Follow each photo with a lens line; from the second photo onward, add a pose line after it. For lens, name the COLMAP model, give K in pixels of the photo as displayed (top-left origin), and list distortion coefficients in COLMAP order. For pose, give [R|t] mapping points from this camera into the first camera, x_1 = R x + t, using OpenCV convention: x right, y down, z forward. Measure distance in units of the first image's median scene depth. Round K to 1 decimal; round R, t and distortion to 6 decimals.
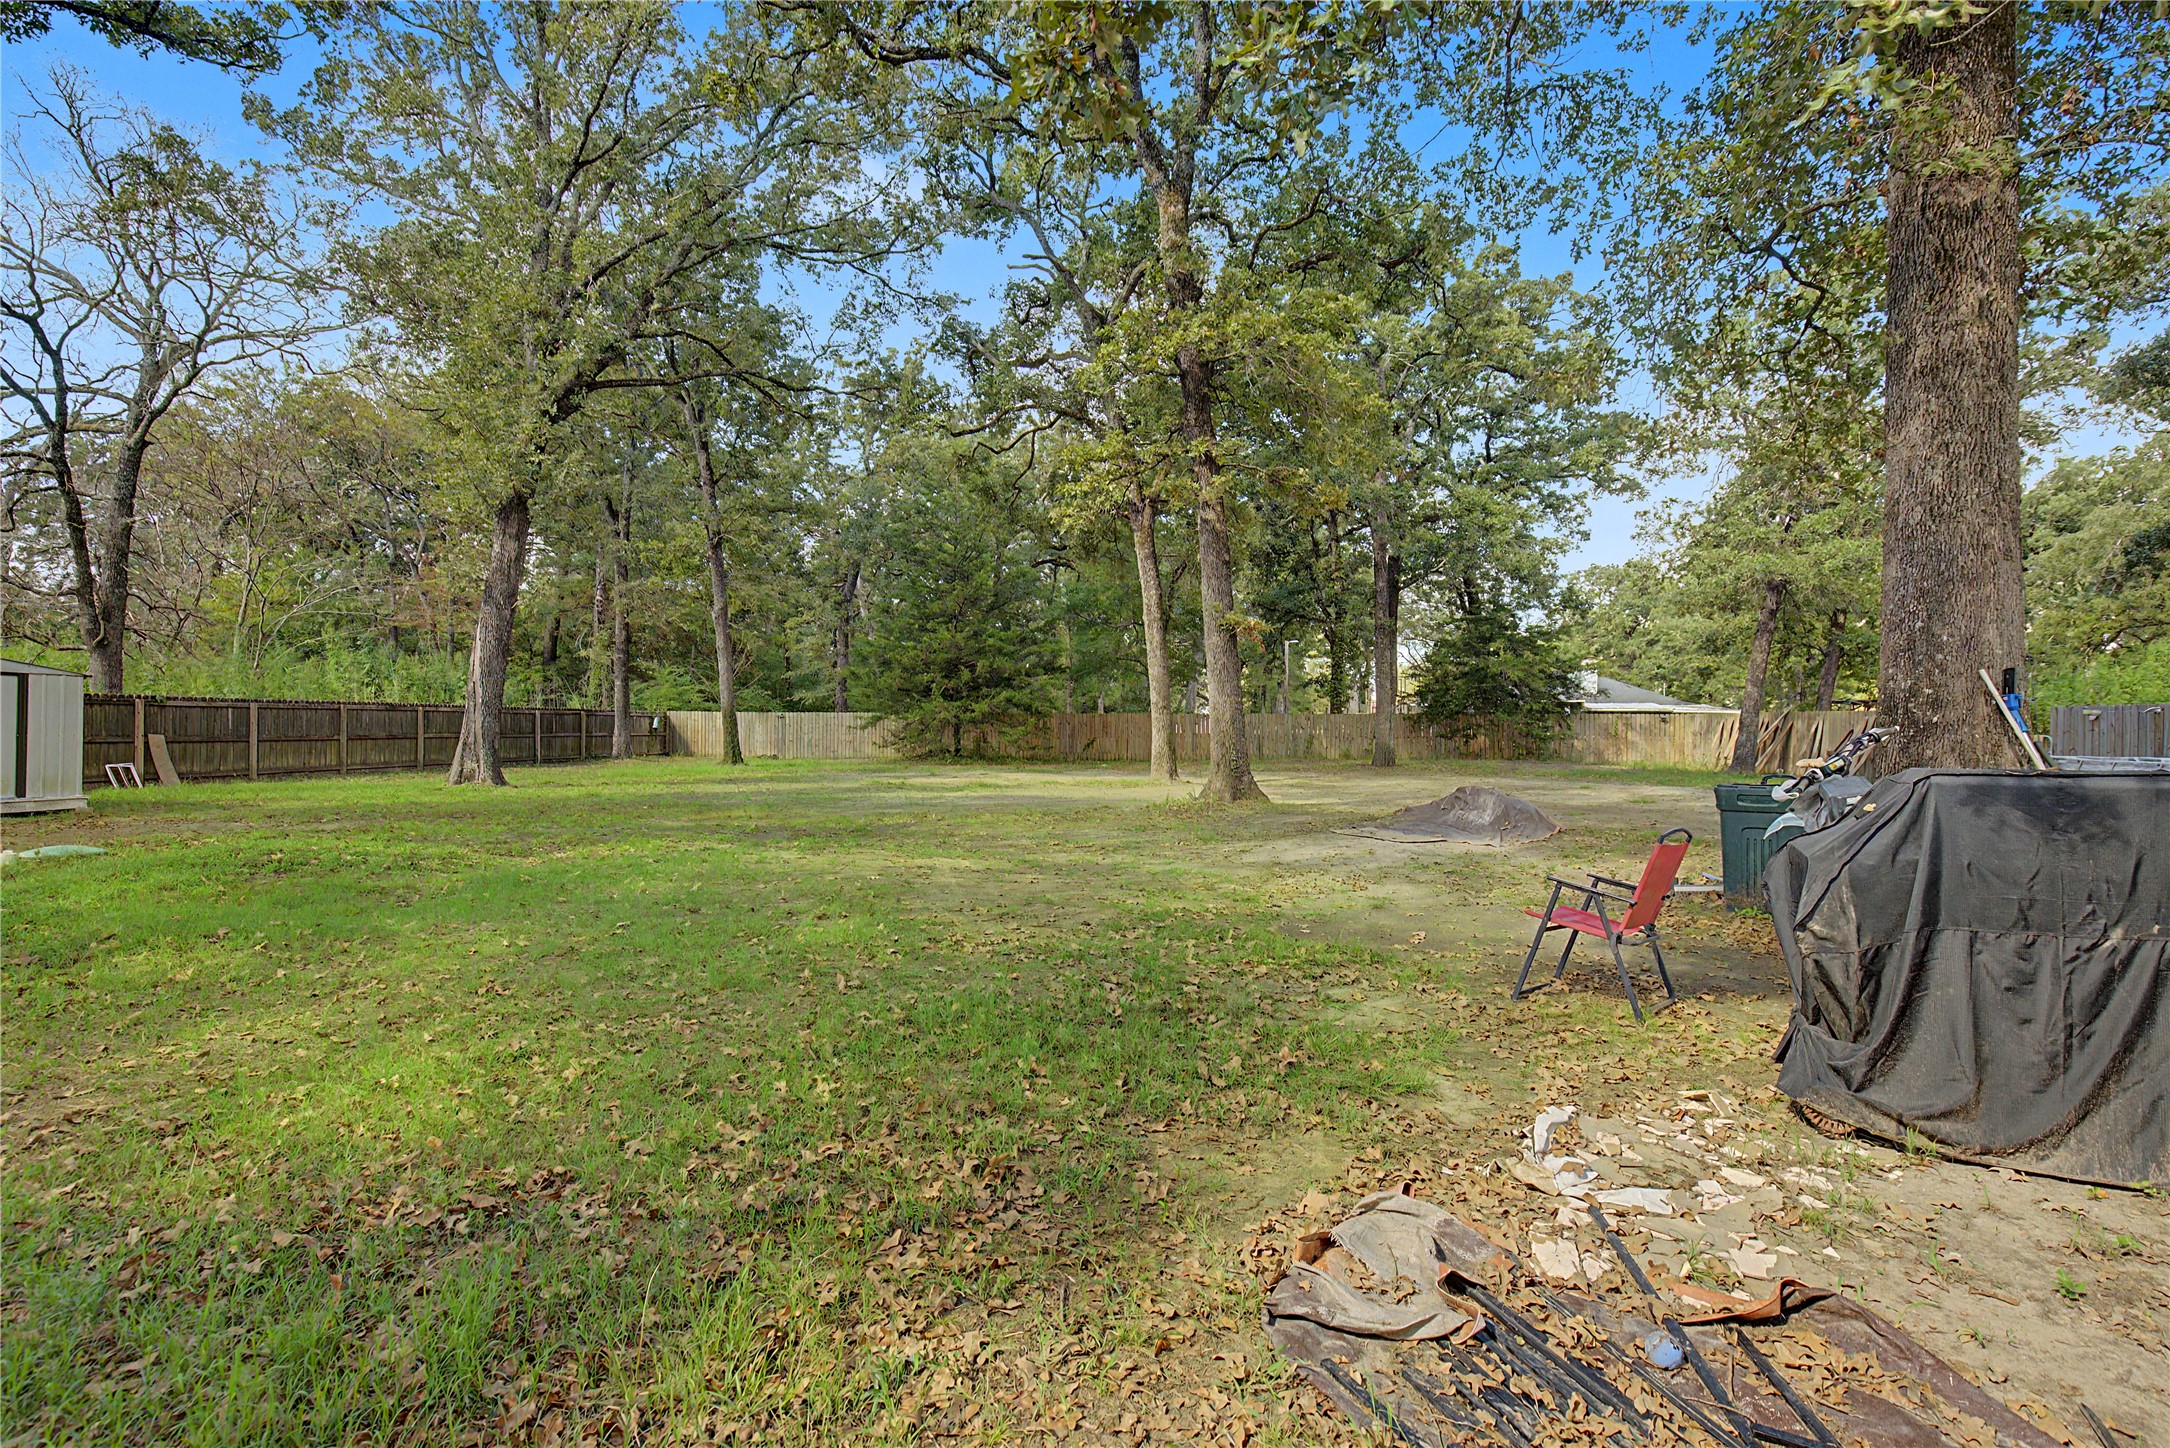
lens RADIAL K [[928.5, 0, 1085.0], [0, 928.5, 724.0], [0, 0, 1]] dist [0.000024, -0.000239]
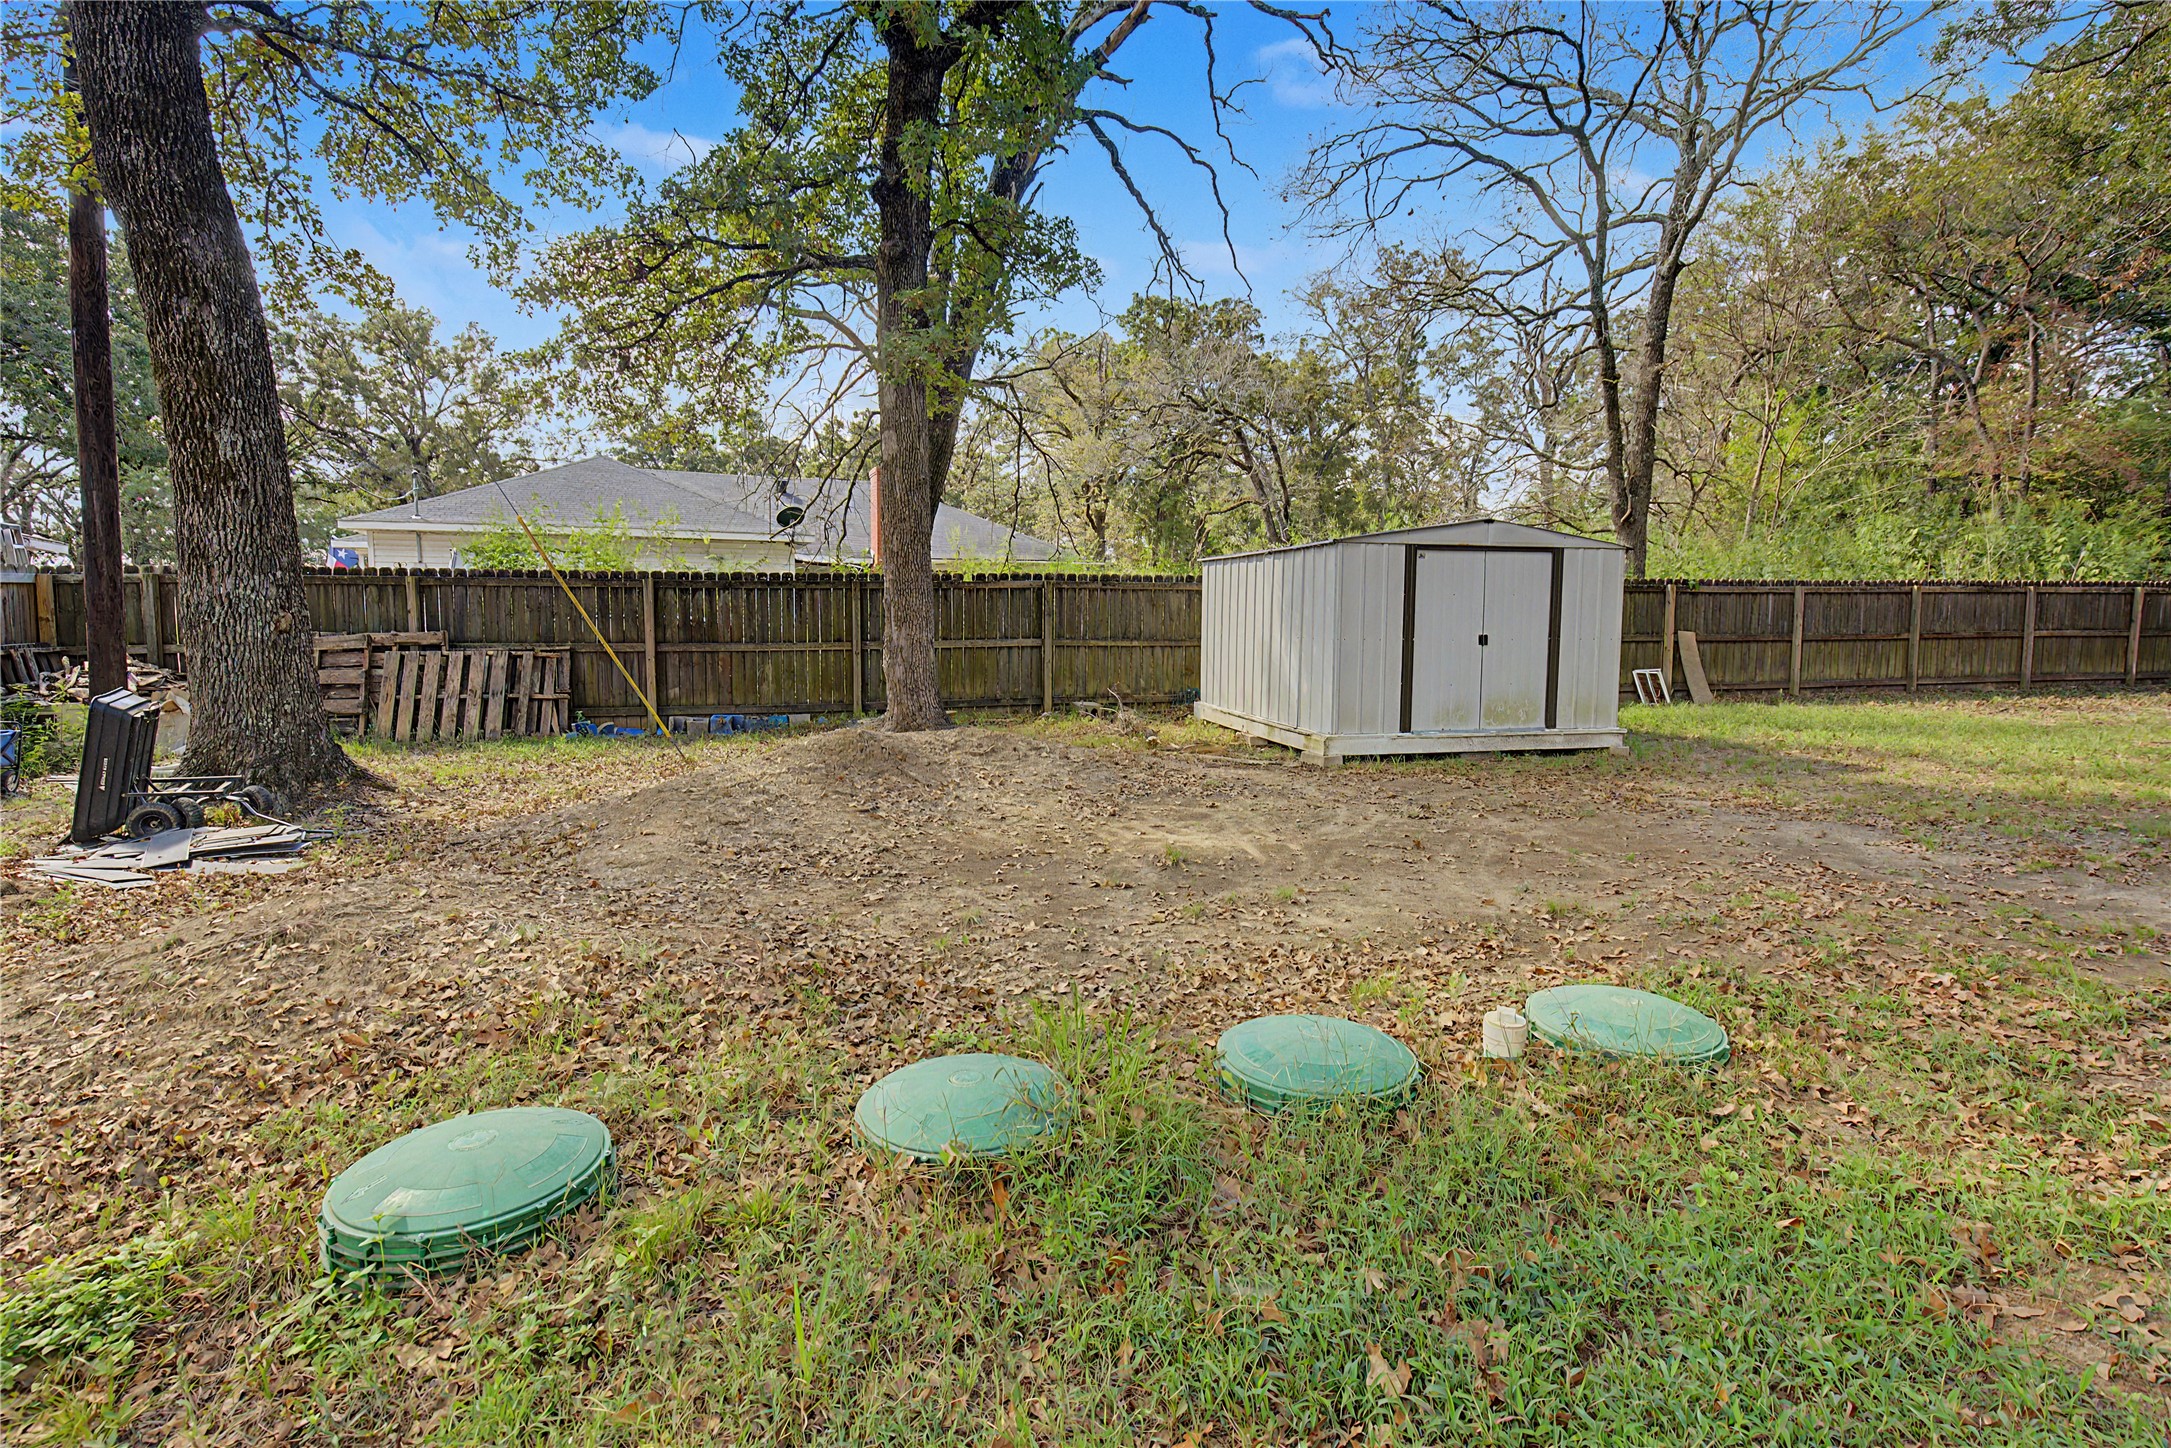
lens RADIAL K [[1015.6, 0, 1085.5], [0, 1015.6, 724.0], [0, 0, 1]] dist [-0.003663, -0.000603]
pose [[0.279025, 0.089189, -0.956133, -0.307985], [0.014334, 0.995180, 0.097015, -0.000940], [0.960177, -0.040774, 0.276402, 0.271372]]
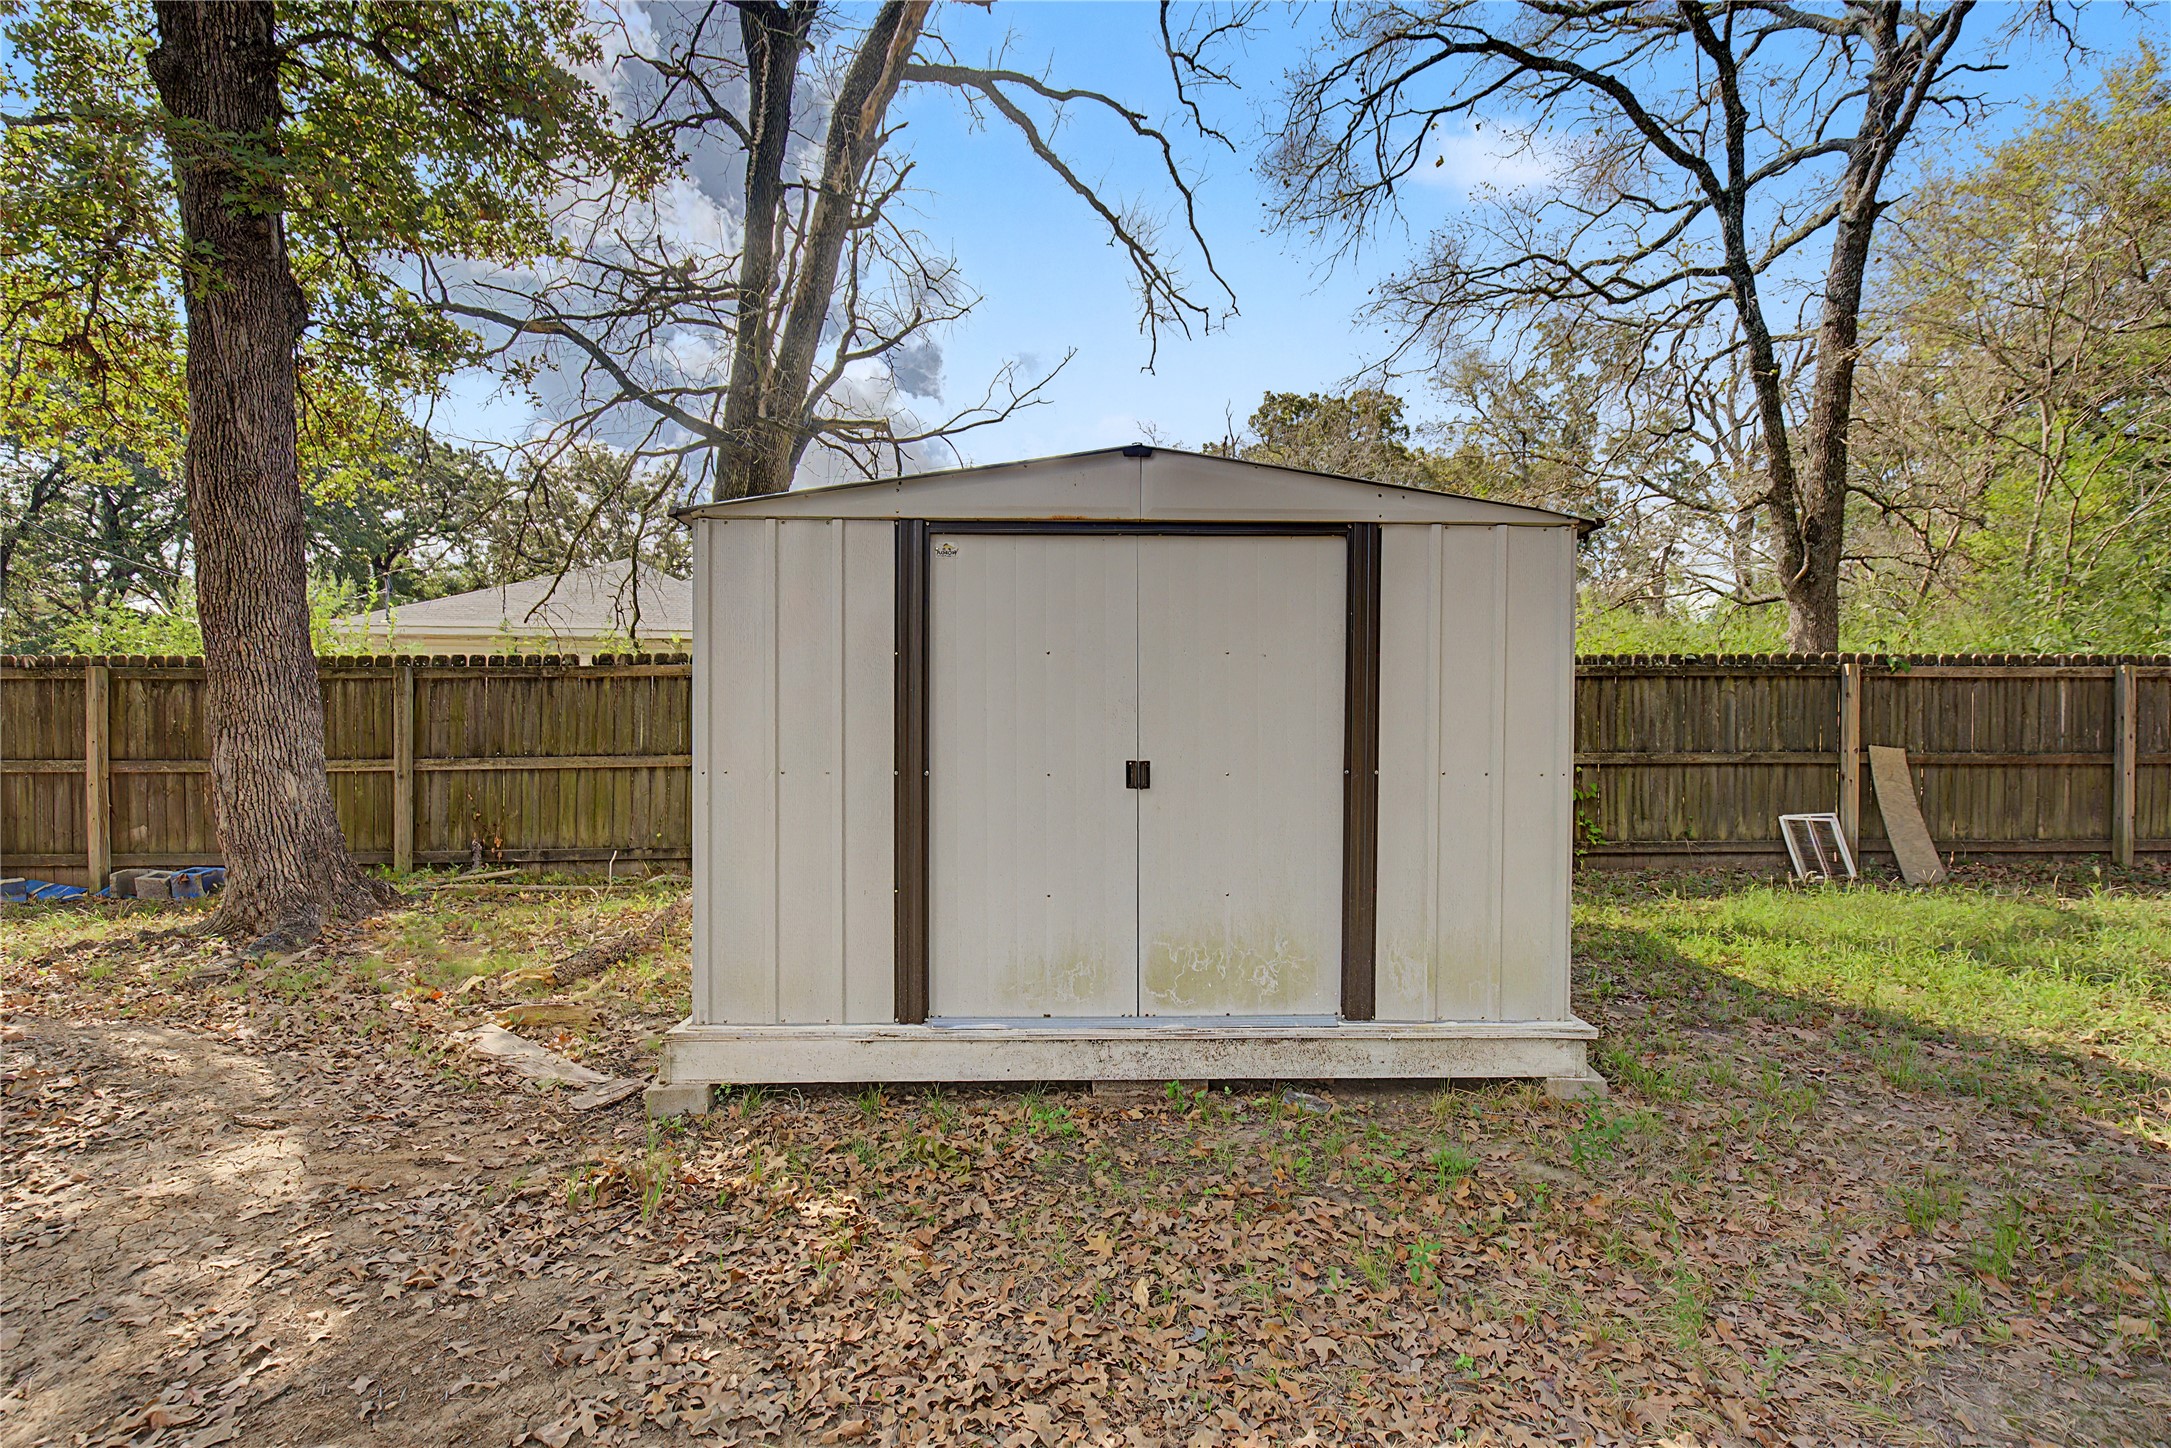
lens RADIAL K [[964.0, 0, 1079.4], [0, 964.0, 754.6], [0, 0, 1]] dist [-0.001082, -0.000164]
pose [[0.076535, 0.017842, -0.996907, -0.526372], [0.012552, 0.999743, 0.018856, 0.001558], [0.996988, -0.013956, 0.076292, 0.533733]]
